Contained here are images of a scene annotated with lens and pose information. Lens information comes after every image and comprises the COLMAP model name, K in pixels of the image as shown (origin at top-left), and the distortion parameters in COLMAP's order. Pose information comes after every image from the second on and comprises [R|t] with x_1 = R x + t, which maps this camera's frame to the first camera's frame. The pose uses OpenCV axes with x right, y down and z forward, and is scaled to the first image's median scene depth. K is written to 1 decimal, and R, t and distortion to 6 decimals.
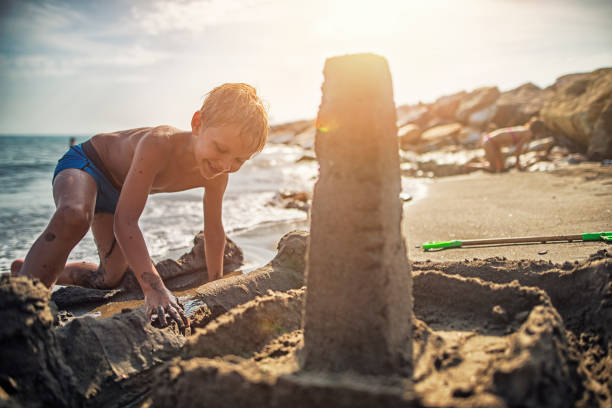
lens RADIAL K [[428.5, 0, 306.0], [0, 428.5, 204.0], [0, 0, 1]] dist [-0.057166, 0.049495]
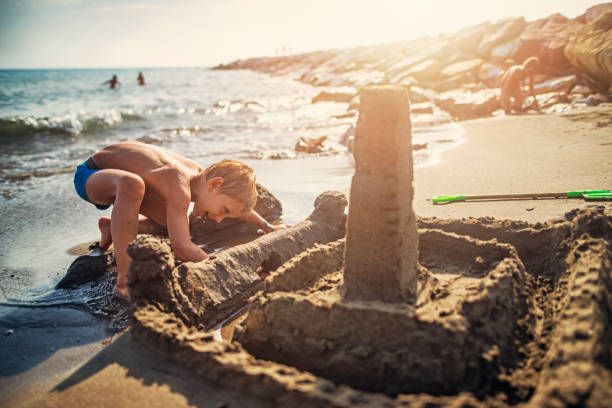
lens RADIAL K [[428.5, 0, 306.0], [0, 428.5, 204.0], [0, 0, 1]] dist [-0.057166, 0.049495]
pose [[0.999331, 0.001547, -0.036545, -0.074086], [0.004175, 0.987751, 0.155981, -0.158391], [0.036338, -0.156029, 0.987084, -0.394273]]
